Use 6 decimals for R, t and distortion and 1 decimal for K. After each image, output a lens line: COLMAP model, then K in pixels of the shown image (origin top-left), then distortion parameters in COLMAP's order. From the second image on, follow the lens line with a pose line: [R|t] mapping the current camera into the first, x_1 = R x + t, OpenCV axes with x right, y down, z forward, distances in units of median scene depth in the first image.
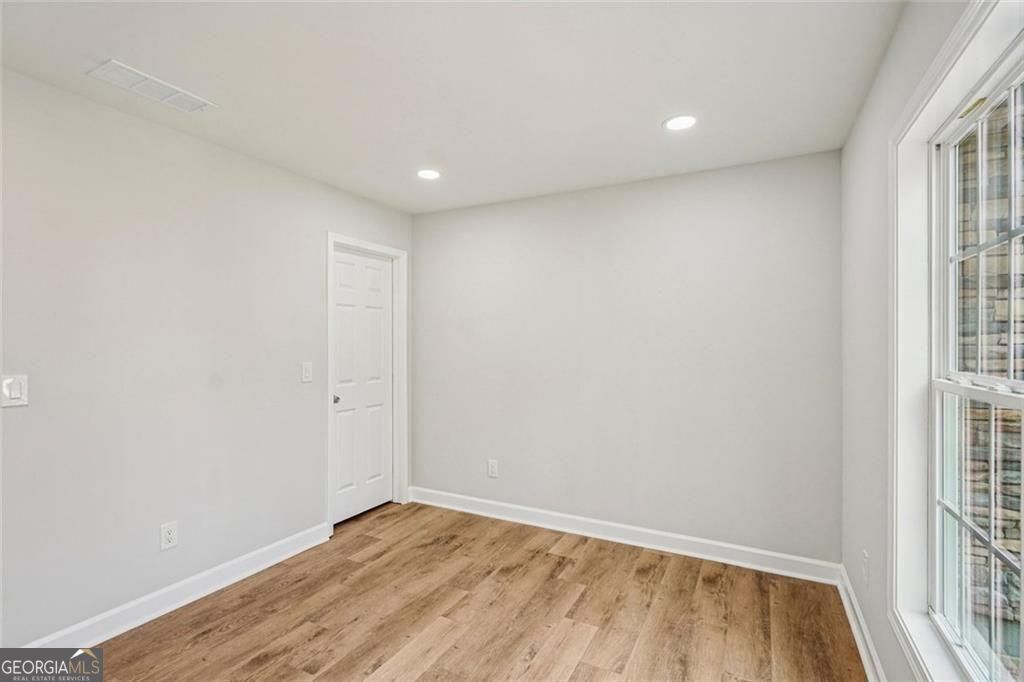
lens RADIAL K [[481.3, 0, 508.7], [0, 481.3, 345.4], [0, 0, 1]] dist [-0.001975, -0.000016]
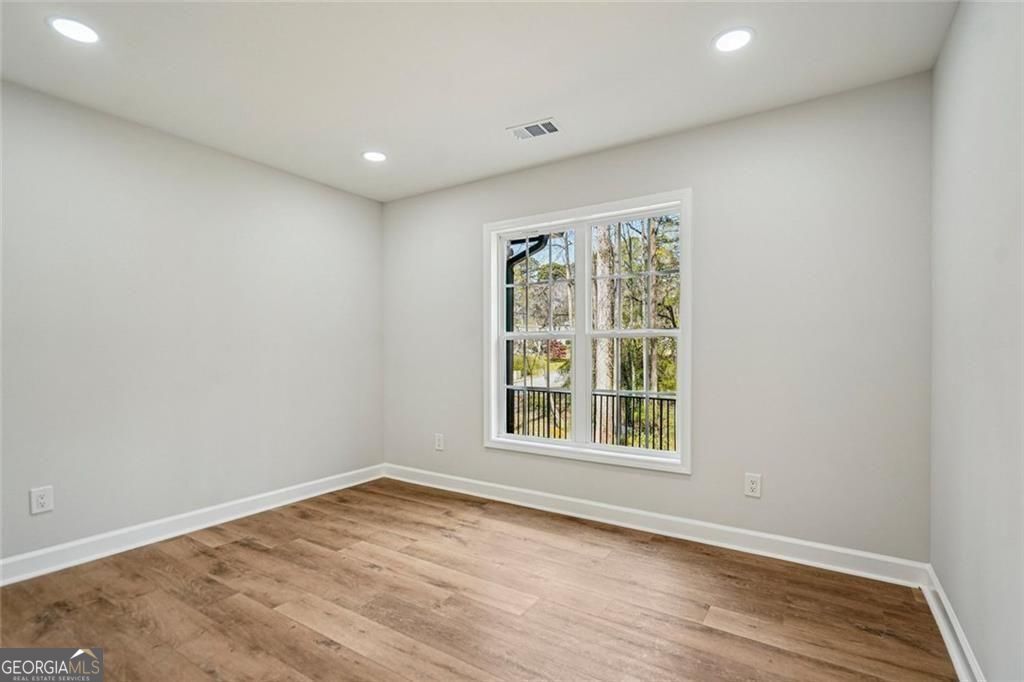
lens RADIAL K [[481.3, 0, 508.7], [0, 481.3, 345.4], [0, 0, 1]] dist [-0.001975, -0.000016]
pose [[0.106405, 0.003898, 0.994315, -0.854155], [0.007429, 0.999961, -0.004715, 0.071436], [-0.994295, 0.007888, 0.106371, 0.405243]]
